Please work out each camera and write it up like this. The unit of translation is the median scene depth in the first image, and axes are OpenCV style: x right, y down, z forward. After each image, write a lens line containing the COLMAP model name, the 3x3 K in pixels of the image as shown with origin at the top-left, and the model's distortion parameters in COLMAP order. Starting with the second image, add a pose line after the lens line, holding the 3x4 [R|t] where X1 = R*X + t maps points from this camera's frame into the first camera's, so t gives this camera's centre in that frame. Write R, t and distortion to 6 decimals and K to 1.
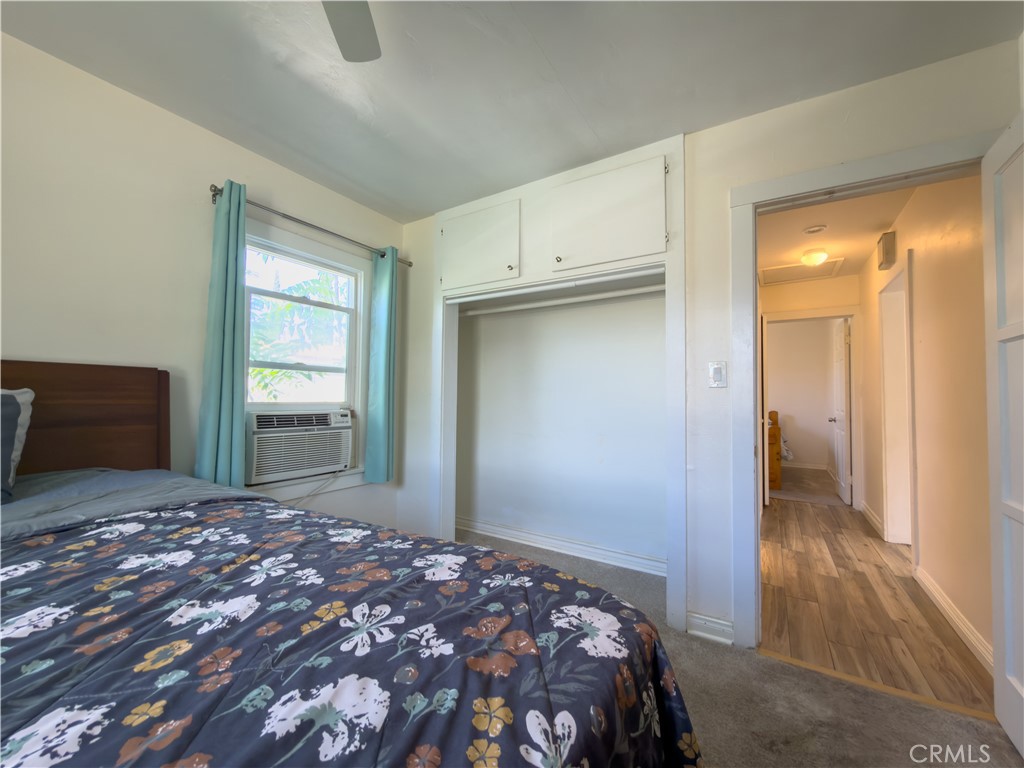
lens RADIAL K [[407.4, 0, 512.4], [0, 407.4, 386.6], [0, 0, 1]] dist [0.002326, -0.000201]
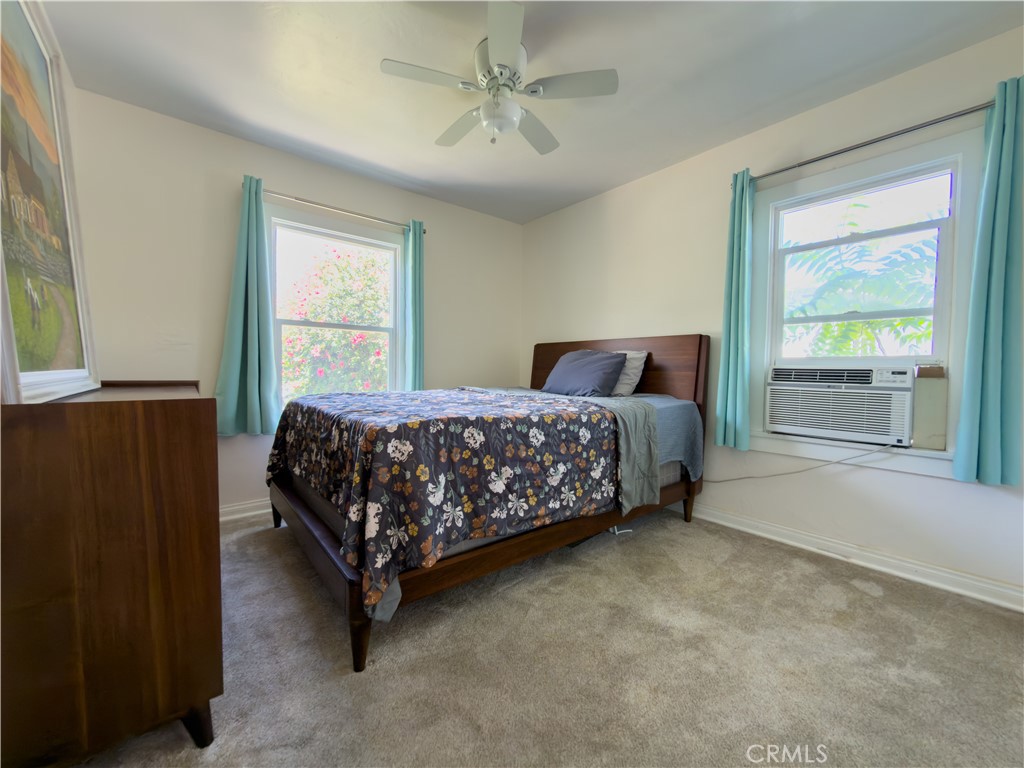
lens RADIAL K [[407.4, 0, 512.3], [0, 407.4, 384.2], [0, 0, 1]] dist [0.002326, -0.000201]
pose [[-0.322979, 0.036285, -0.945710, 0.542392], [0.025178, 0.999241, 0.029740, 0.053030], [0.946071, -0.014205, -0.323647, 0.590535]]
